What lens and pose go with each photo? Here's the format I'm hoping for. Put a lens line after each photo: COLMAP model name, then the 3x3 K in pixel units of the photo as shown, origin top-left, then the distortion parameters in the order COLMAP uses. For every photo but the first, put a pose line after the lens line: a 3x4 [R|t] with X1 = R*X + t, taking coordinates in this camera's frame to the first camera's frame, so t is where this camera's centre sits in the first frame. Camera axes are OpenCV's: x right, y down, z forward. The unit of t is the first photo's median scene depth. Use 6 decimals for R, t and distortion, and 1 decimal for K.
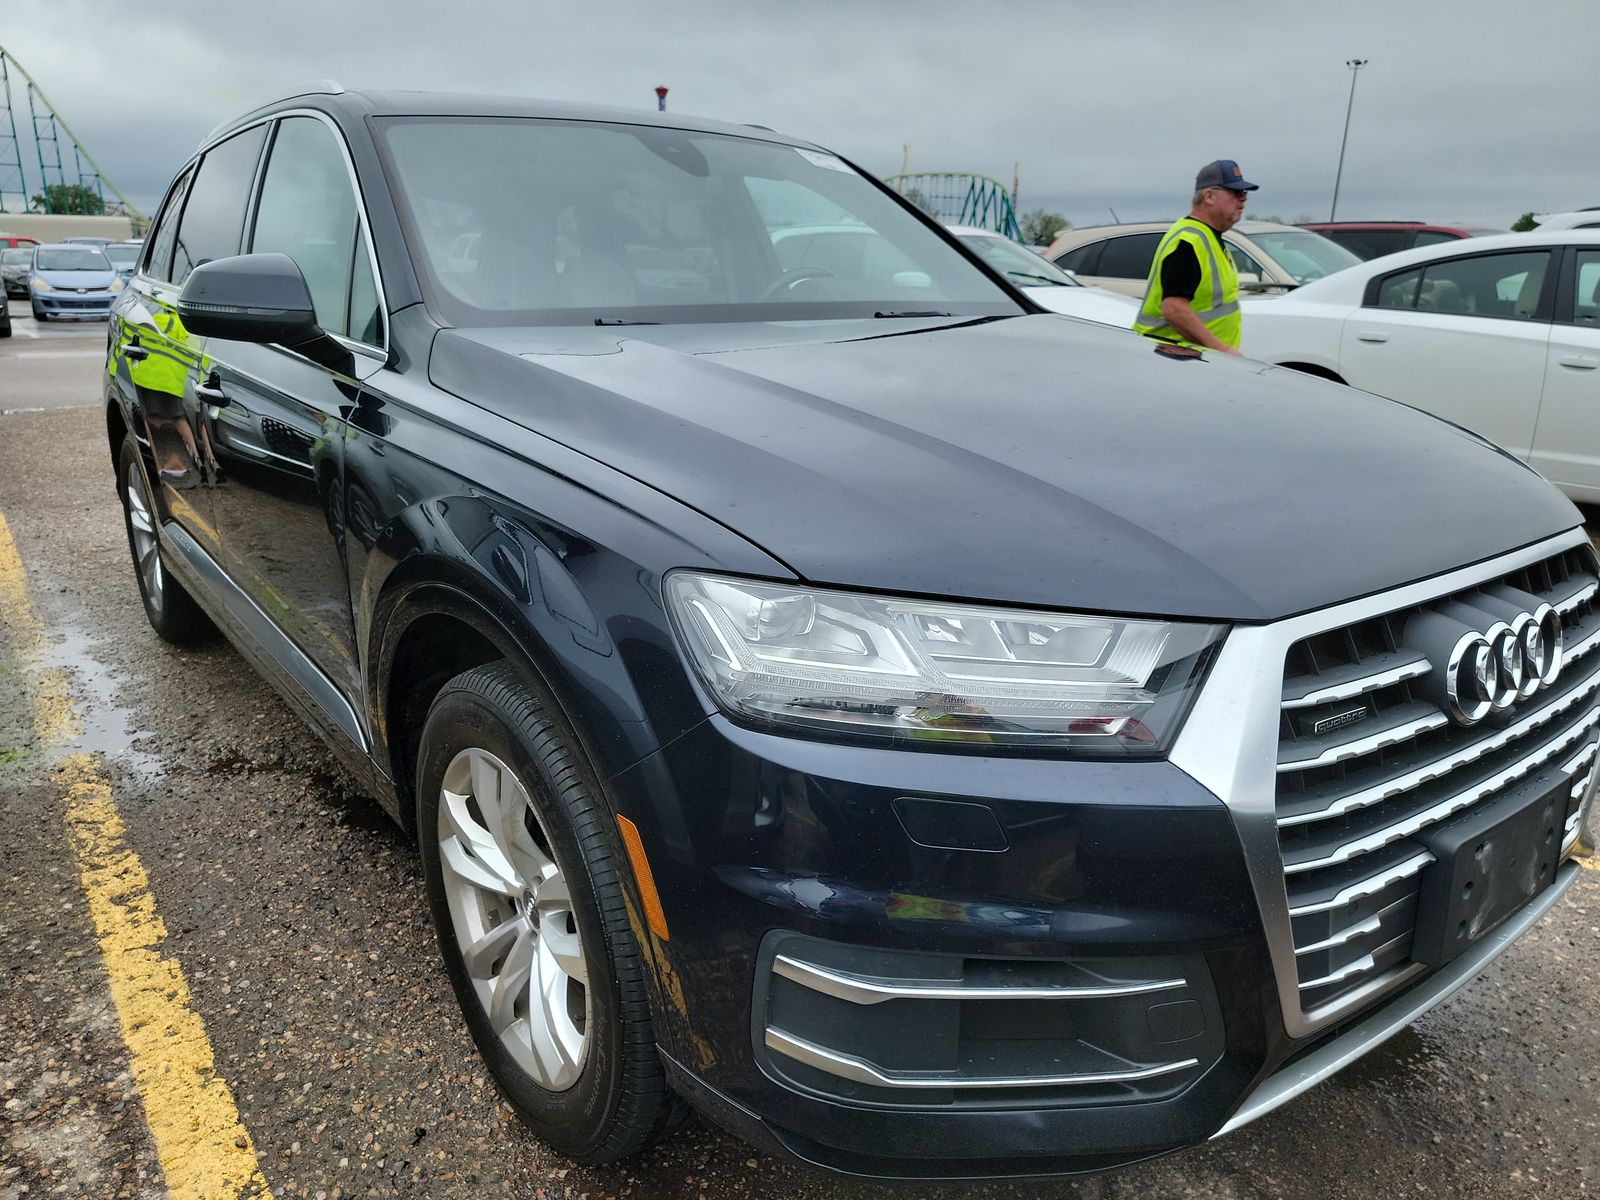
lens RADIAL K [[1169.7, 0, 800.0], [0, 1169.7, 600.0], [0, 0, 1]] dist [0.083196, -0.073854]
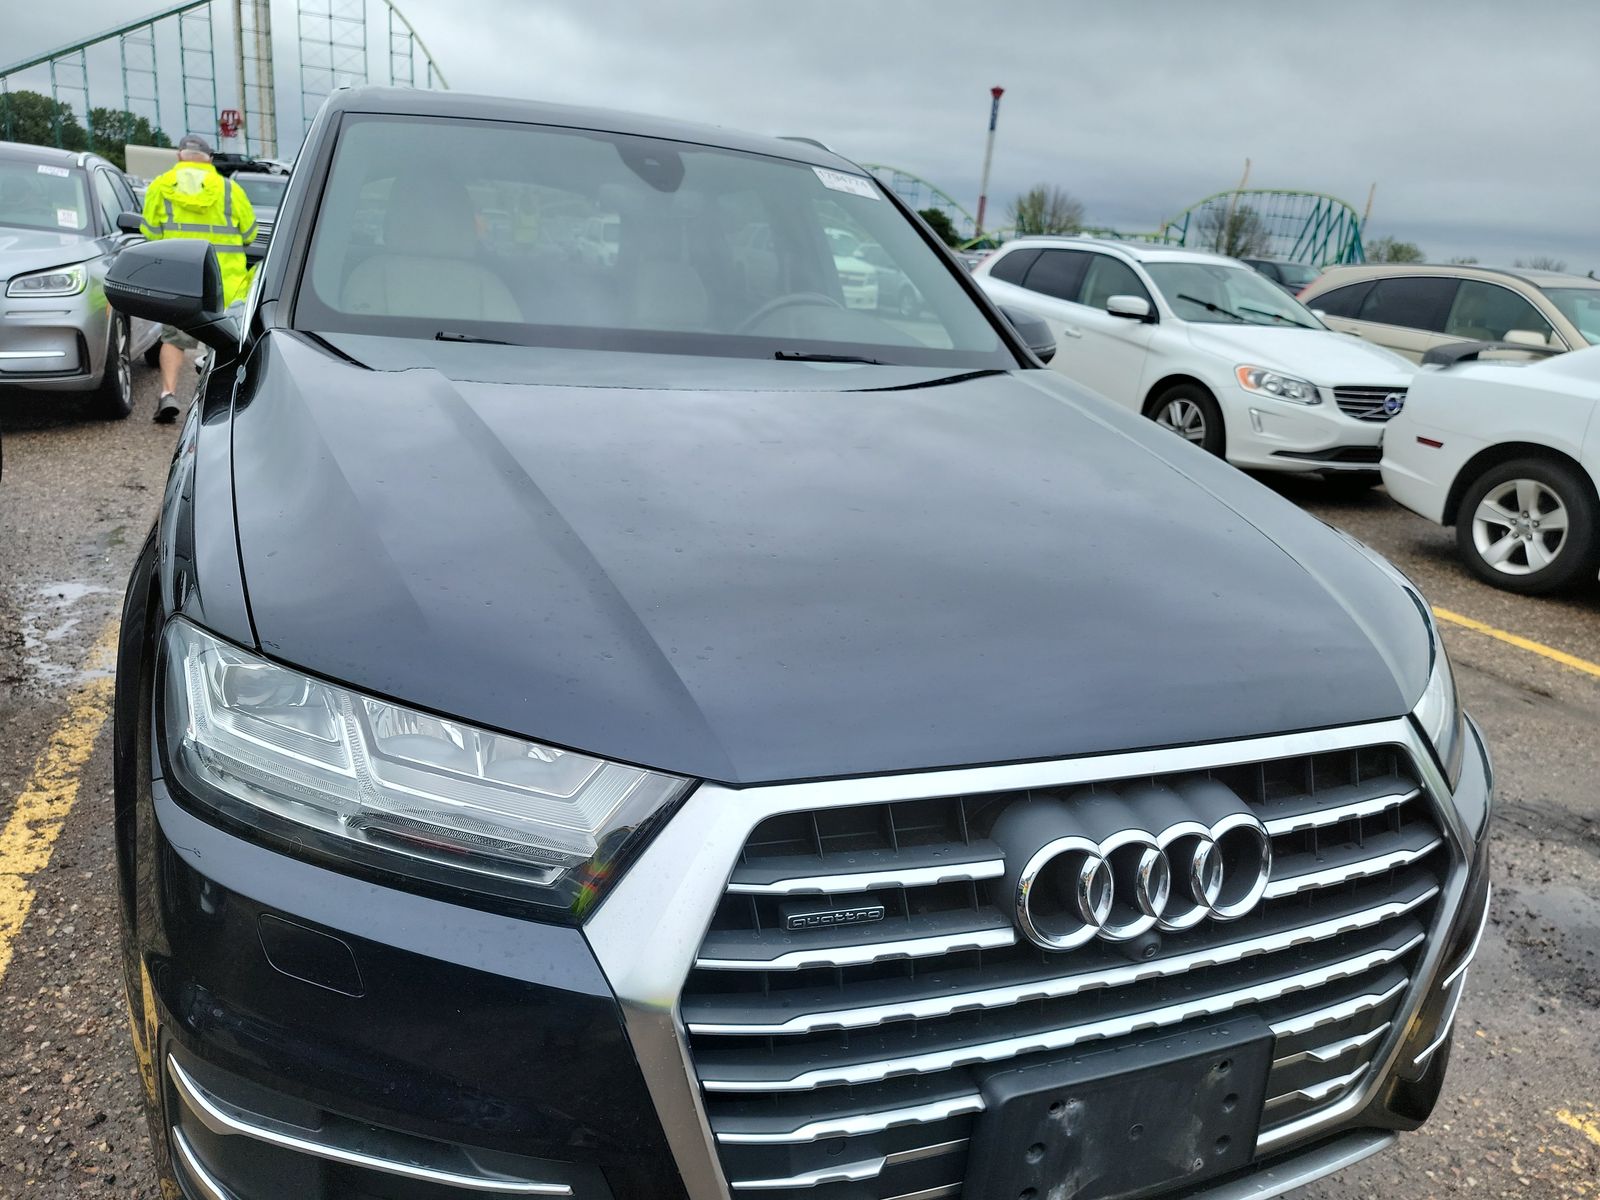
lens RADIAL K [[1169.7, 0, 800.0], [0, 1169.7, 600.0], [0, 0, 1]] dist [0.083196, -0.073854]
pose [[0.962800, 0.145055, -0.227982, 0.396392], [-0.144925, 0.989290, 0.017406, -0.086333], [0.228065, 0.016281, 0.973510, 0.131757]]
